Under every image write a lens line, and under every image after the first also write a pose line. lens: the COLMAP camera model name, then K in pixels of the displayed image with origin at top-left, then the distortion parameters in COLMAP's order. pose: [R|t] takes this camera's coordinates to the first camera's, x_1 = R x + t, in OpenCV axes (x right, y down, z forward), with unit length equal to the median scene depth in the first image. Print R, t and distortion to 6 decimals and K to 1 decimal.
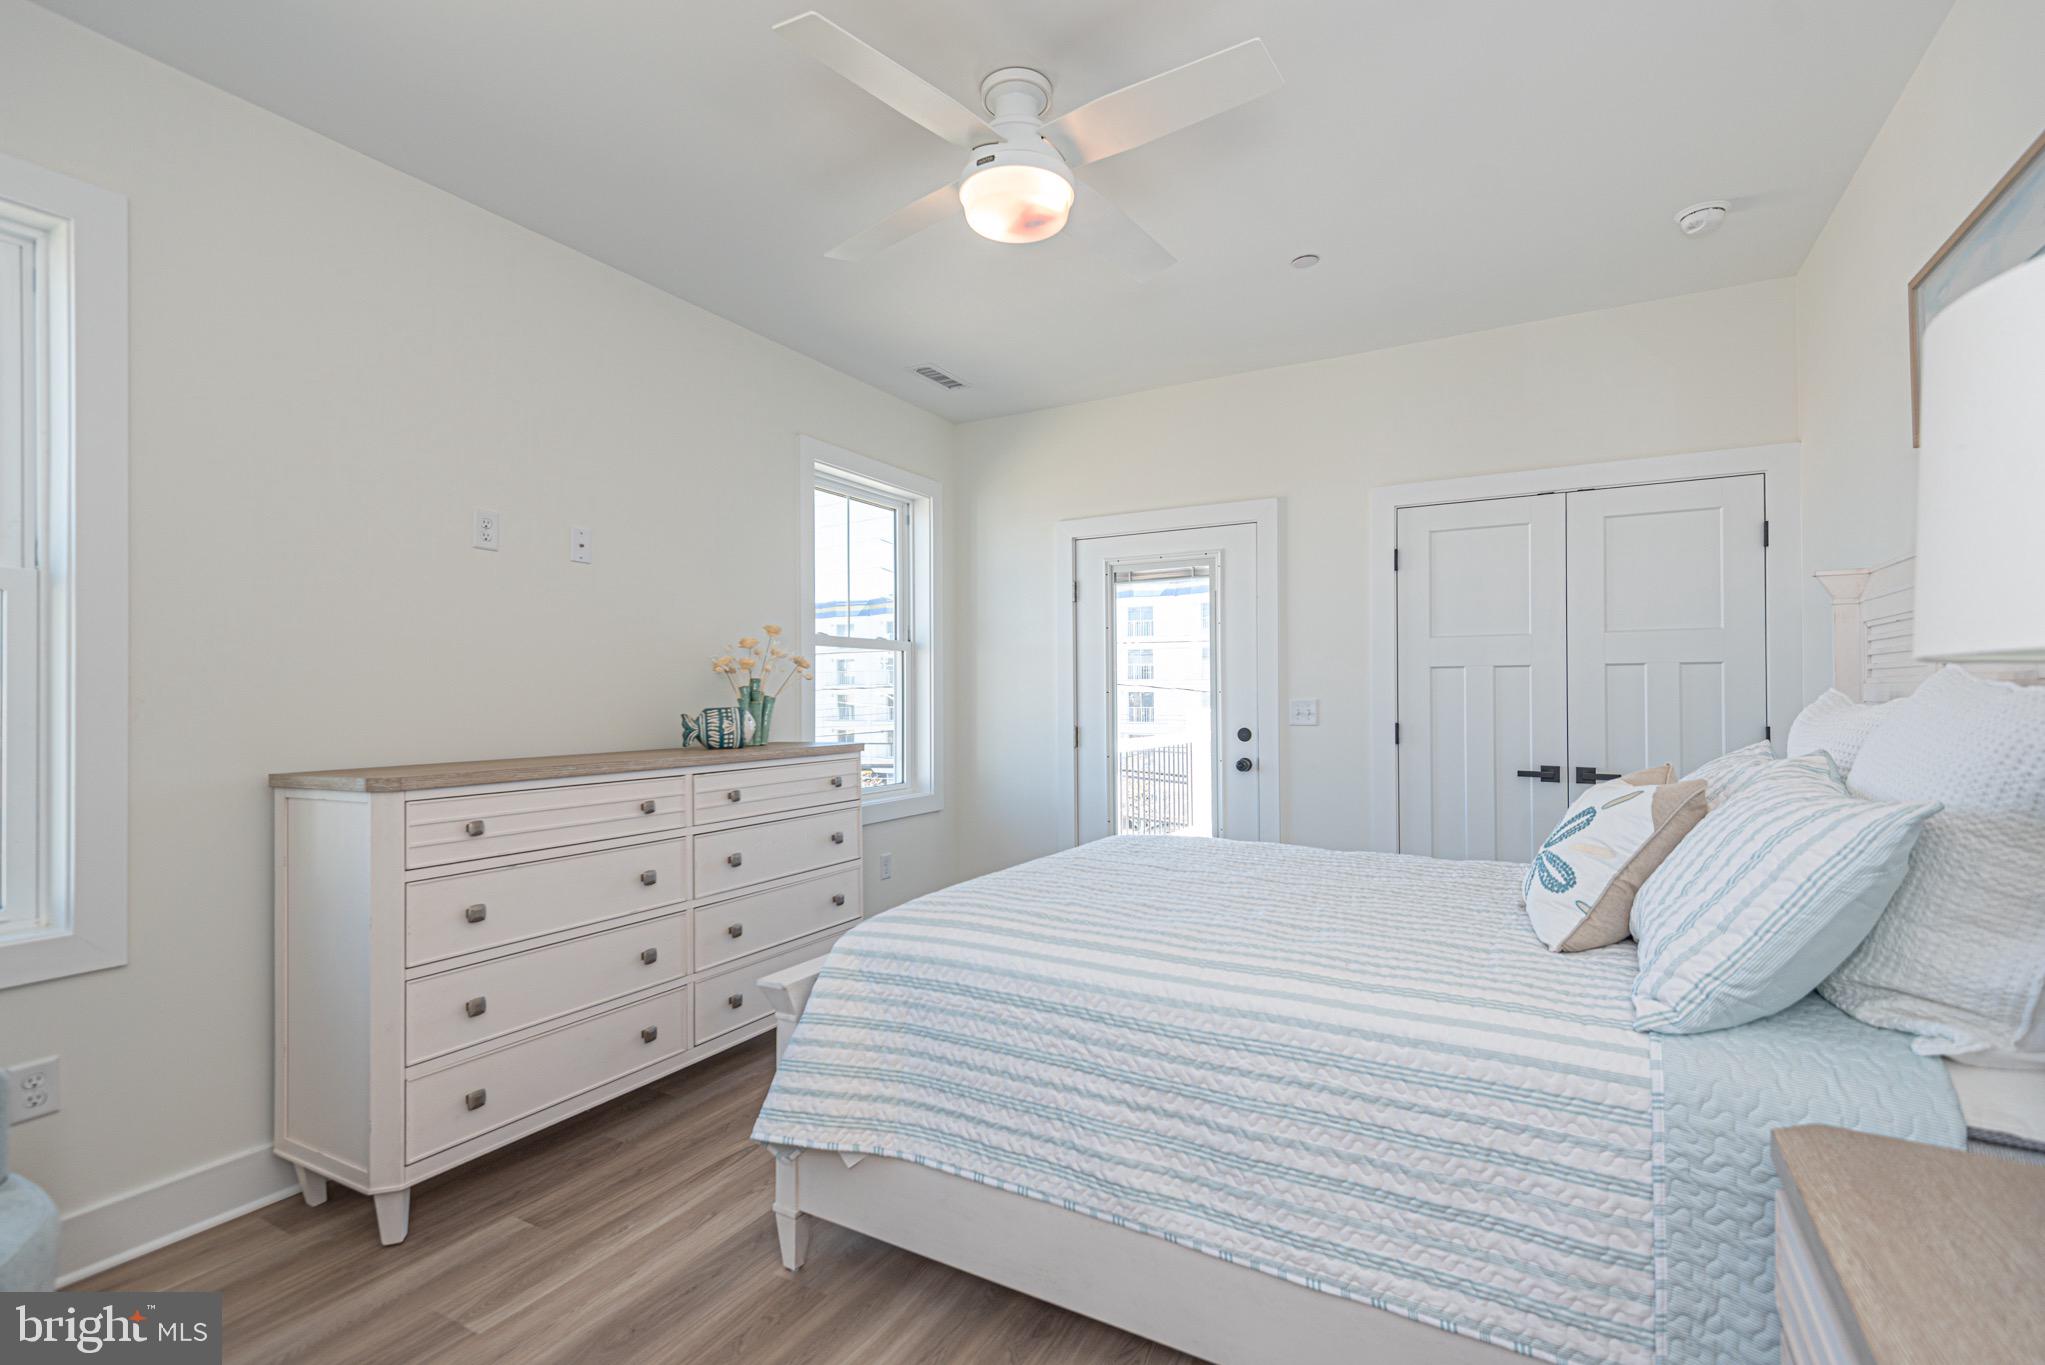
lens RADIAL K [[918.4, 0, 1017.5], [0, 918.4, 672.8], [0, 0, 1]] dist [0.038902, -0.022629]
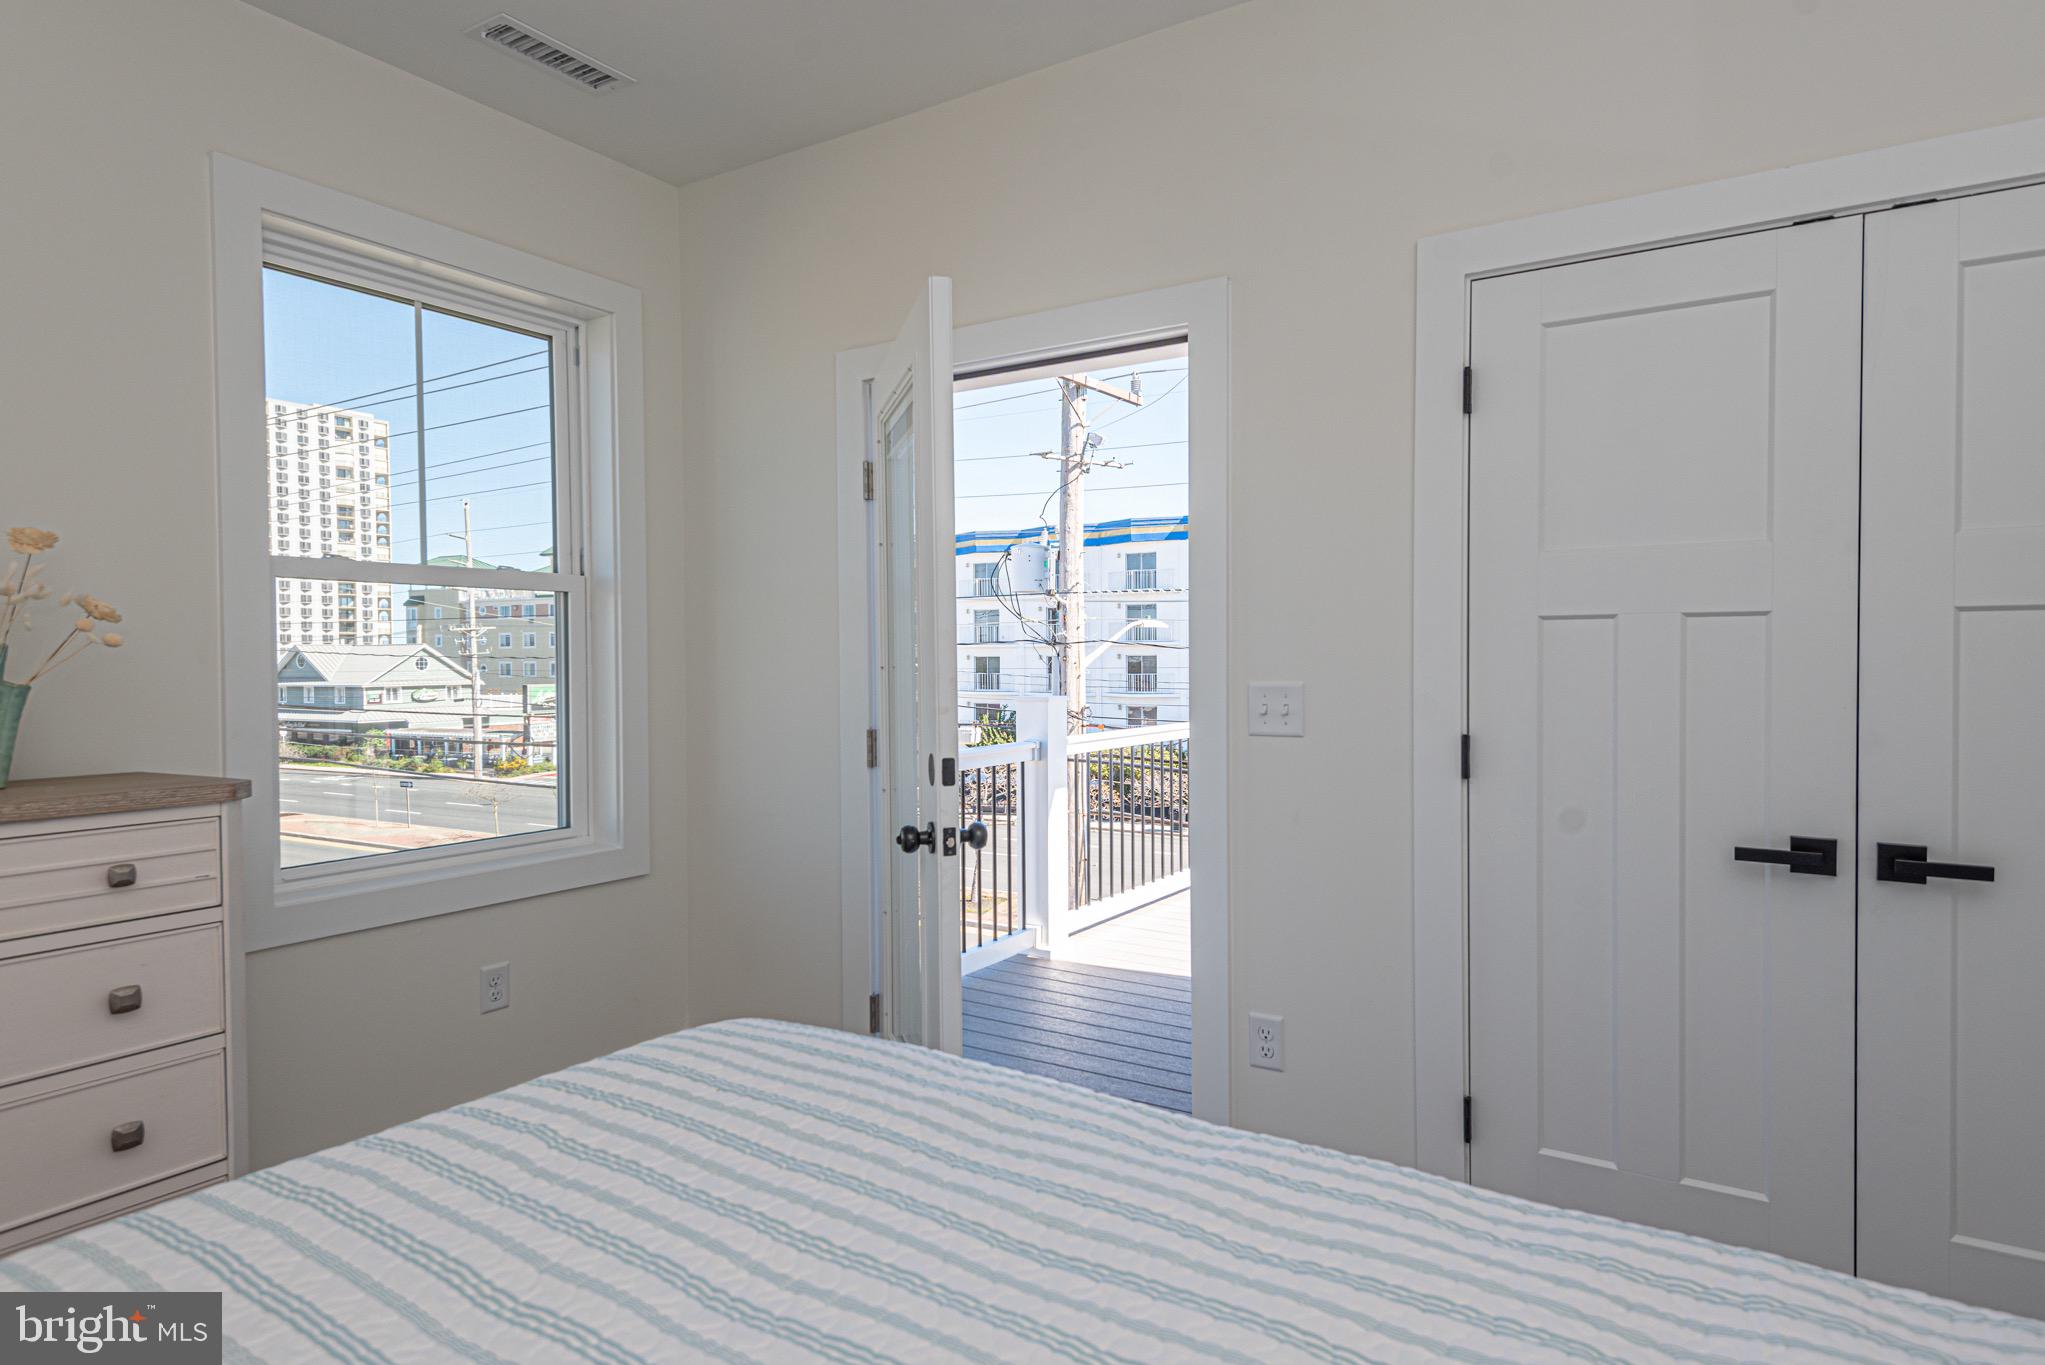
lens RADIAL K [[1084.0, 0, 1019.3], [0, 1084.0, 670.3], [0, 0, 1]] dist [-0.021901, -0.000345]
pose [[0.997311, -0.003942, -0.073185, 0.210820], [0.004976, 0.999890, 0.013943, 0.012919], [0.073122, -0.014270, 0.997221, 0.414019]]
